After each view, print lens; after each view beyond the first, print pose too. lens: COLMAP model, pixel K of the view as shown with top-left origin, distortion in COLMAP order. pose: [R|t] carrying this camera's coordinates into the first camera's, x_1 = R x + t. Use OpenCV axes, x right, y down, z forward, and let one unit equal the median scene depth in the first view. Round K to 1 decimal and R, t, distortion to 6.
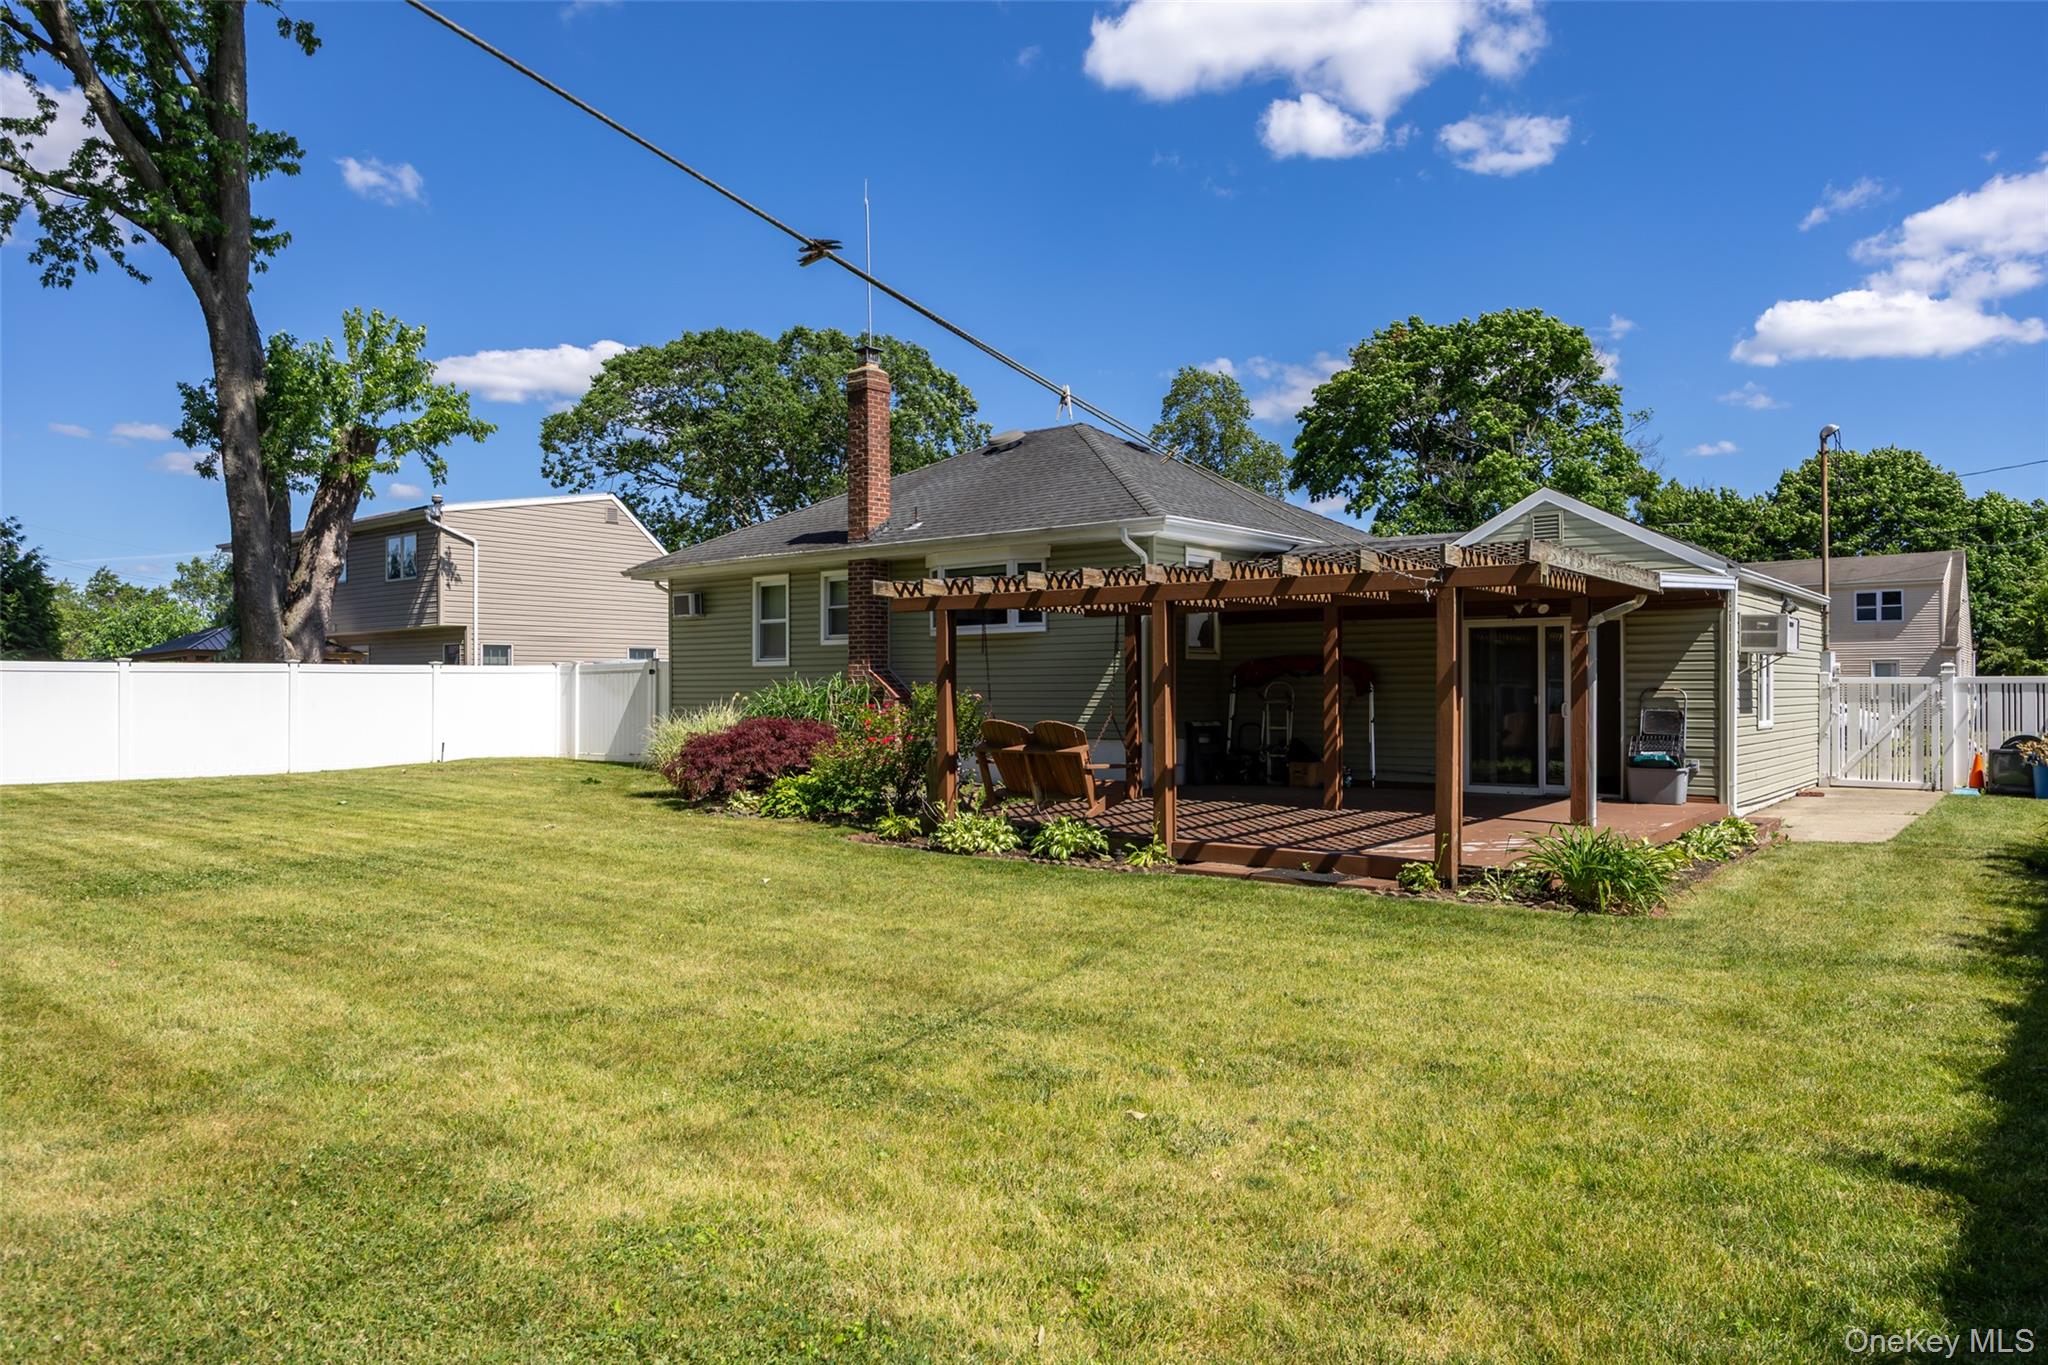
lens RADIAL K [[1335.1, 0, 1038.8], [0, 1335.1, 680.8], [0, 0, 1]] dist [-0.007114, 0.002694]
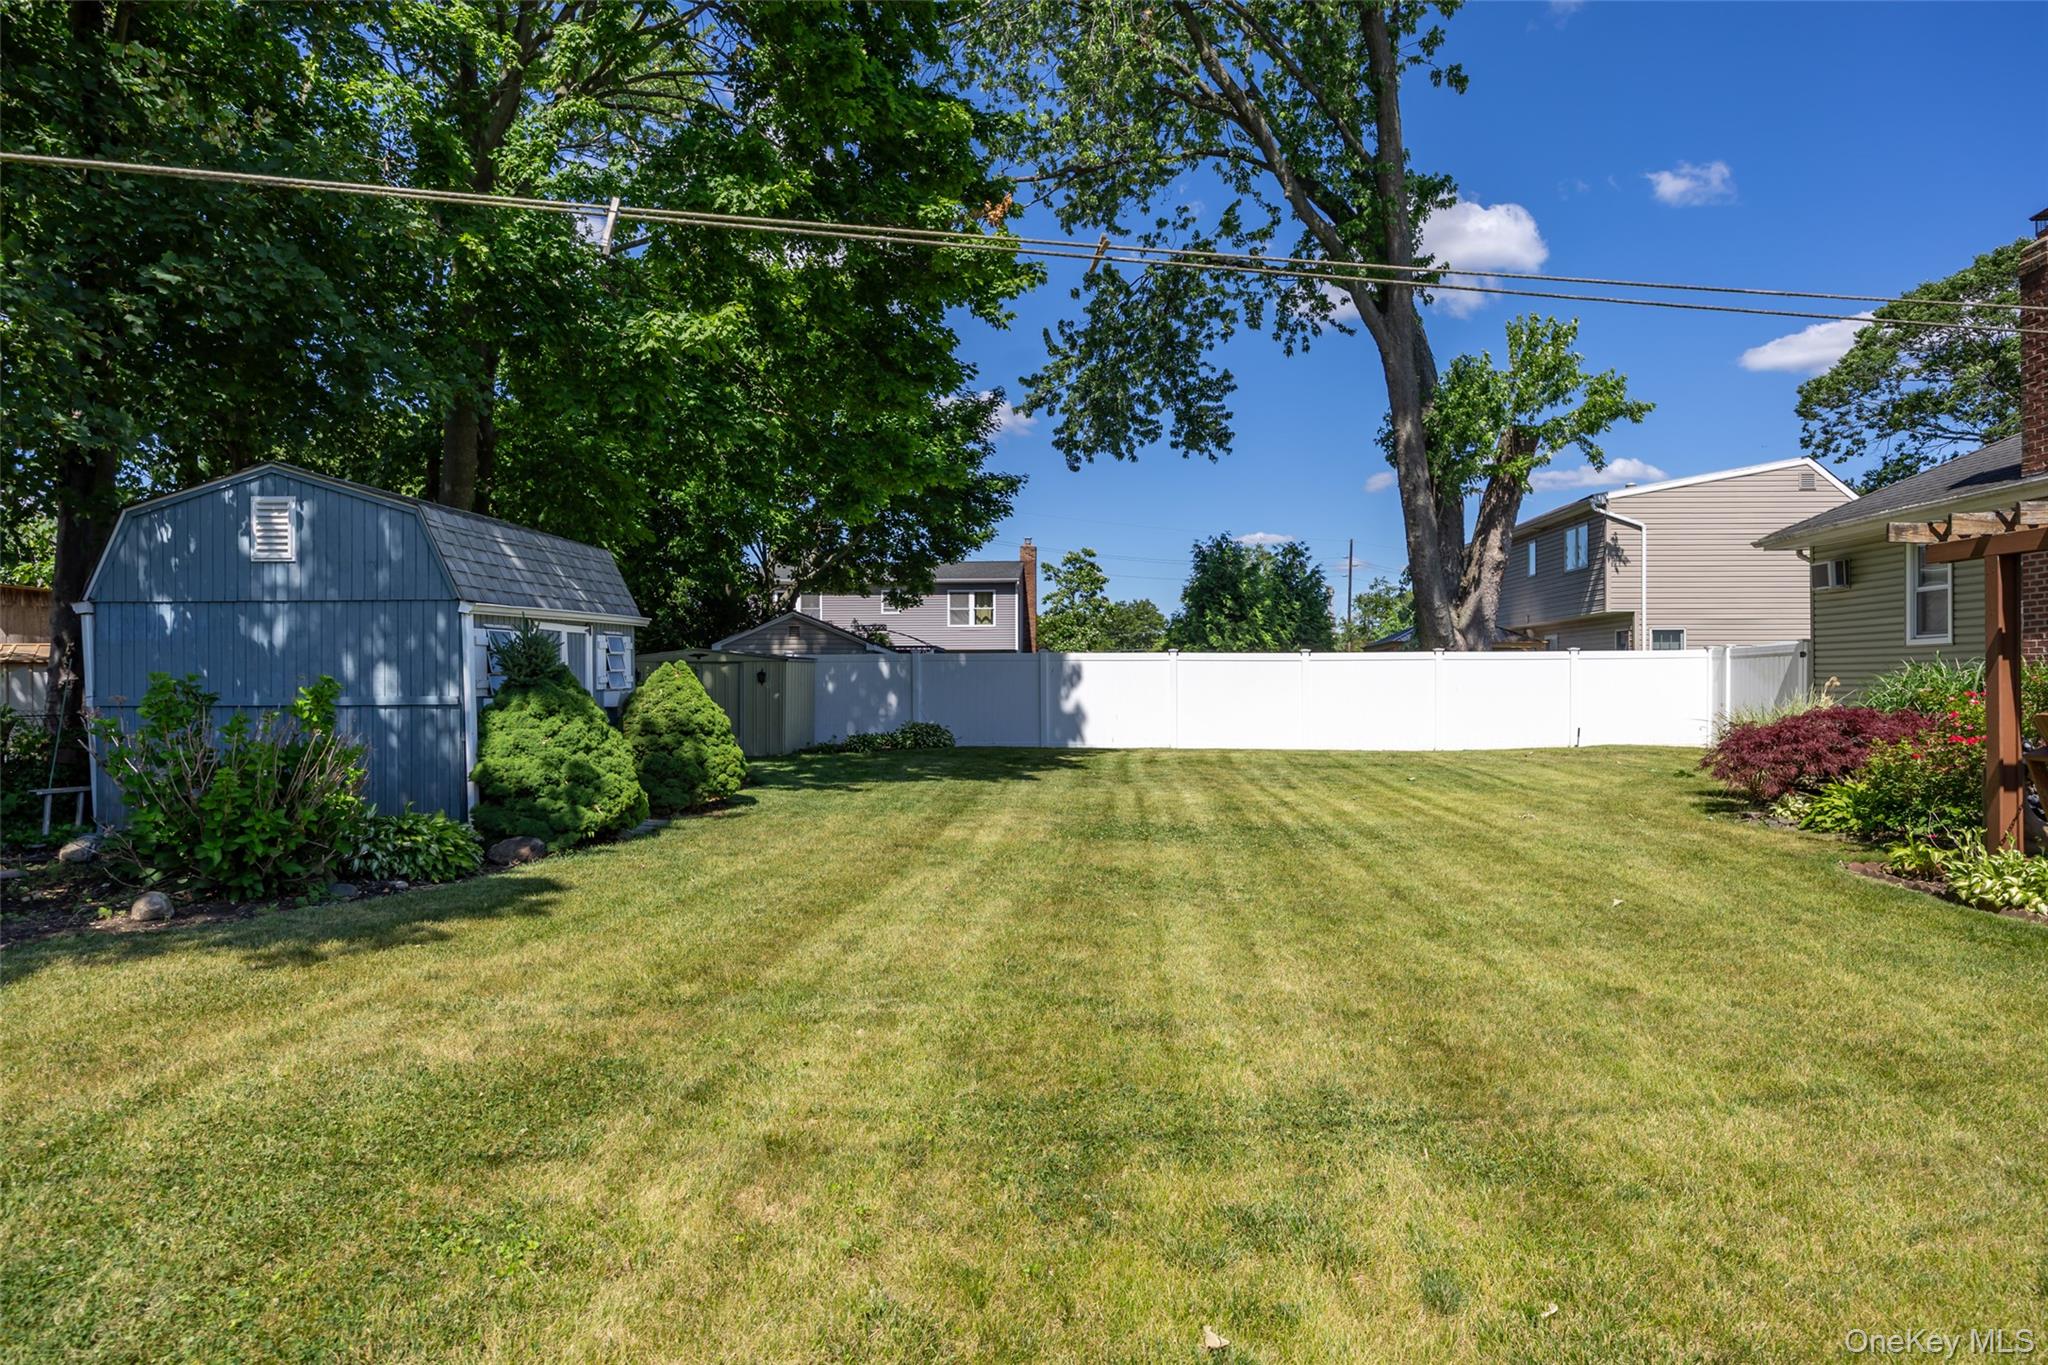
lens RADIAL K [[1252.9, 0, 1024.0], [0, 1252.9, 682.5], [0, 0, 1]] dist [0.029252, -0.041445]
pose [[0.577883, 0.003271, -0.816113, 0.087739], [0.005307, 0.999956, 0.007766, 0.002567], [0.816102, -0.008819, 0.577840, 0.104348]]
